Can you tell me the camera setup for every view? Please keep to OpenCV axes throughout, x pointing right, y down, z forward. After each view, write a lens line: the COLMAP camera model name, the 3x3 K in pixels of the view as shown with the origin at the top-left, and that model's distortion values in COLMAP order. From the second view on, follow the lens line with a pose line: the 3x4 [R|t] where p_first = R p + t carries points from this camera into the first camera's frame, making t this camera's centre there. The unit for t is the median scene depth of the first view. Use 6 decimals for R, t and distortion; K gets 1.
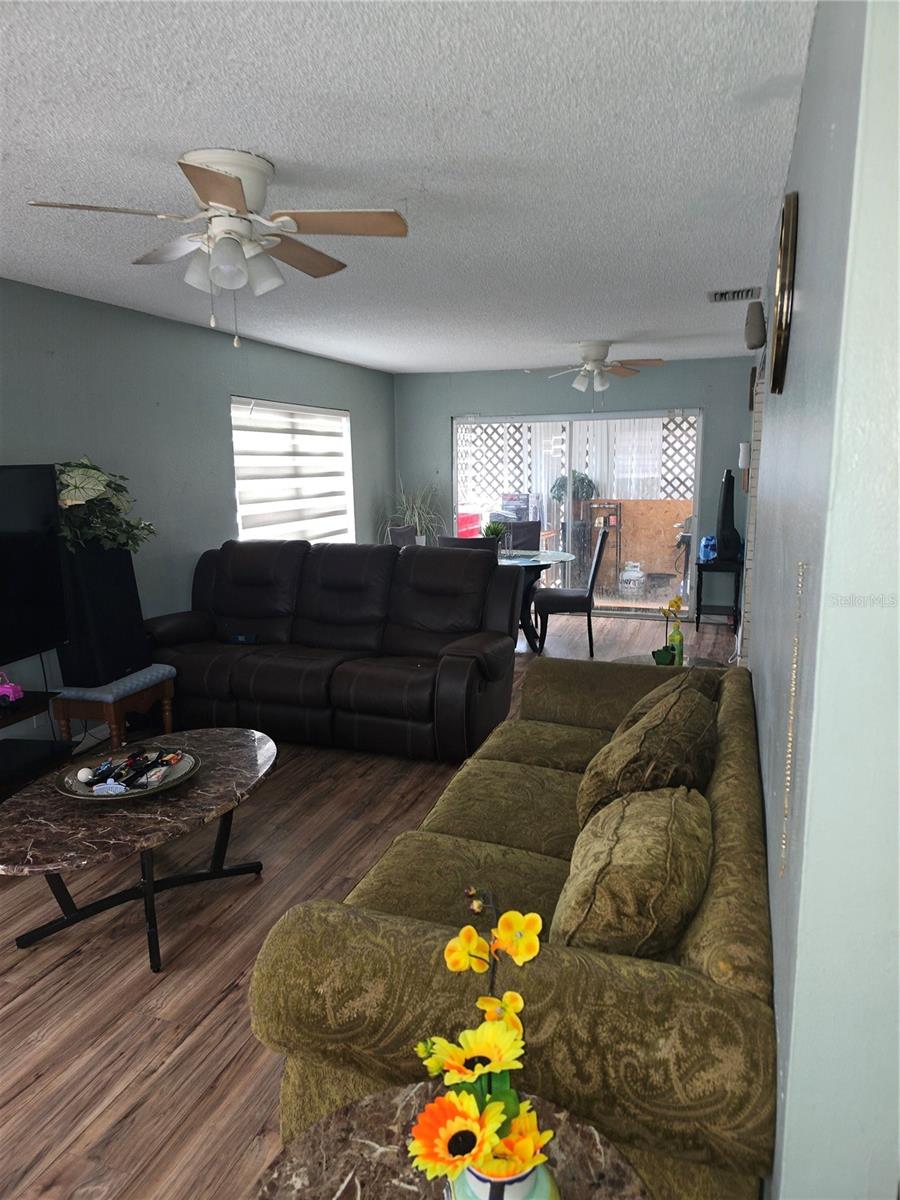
lens RADIAL K [[783.2, 0, 450.0], [0, 783.2, 600.0], [0, 0, 1]] dist [0.064793, -0.057845]
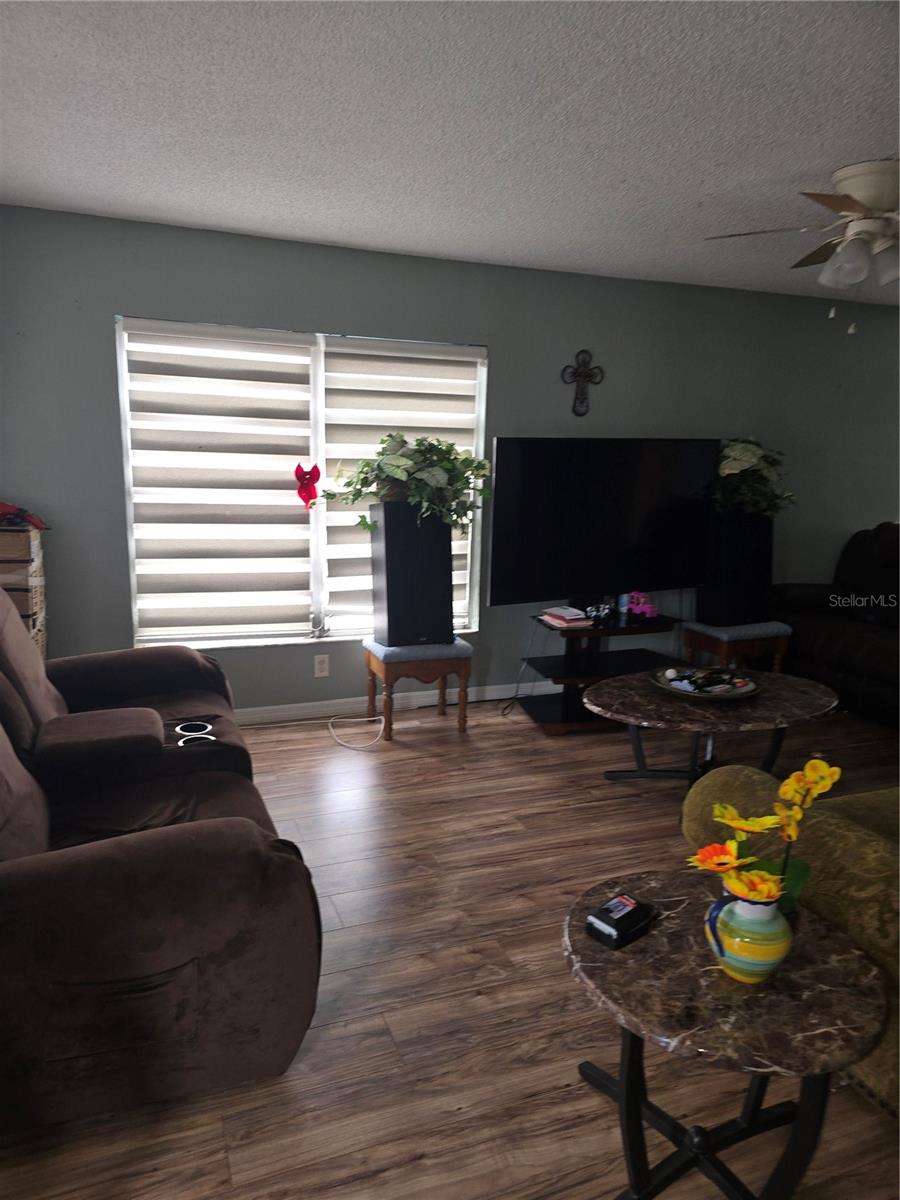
lens RADIAL K [[788.8, 0, 445.4], [0, 788.8, 605.0], [0, 0, 1]] dist [0.061052, -0.058767]
pose [[0.647267, 0.180334, -0.740625, 0.166565], [-0.163341, 0.981857, 0.096319, 0.028437], [0.744557, 0.058630, 0.664979, -0.106066]]
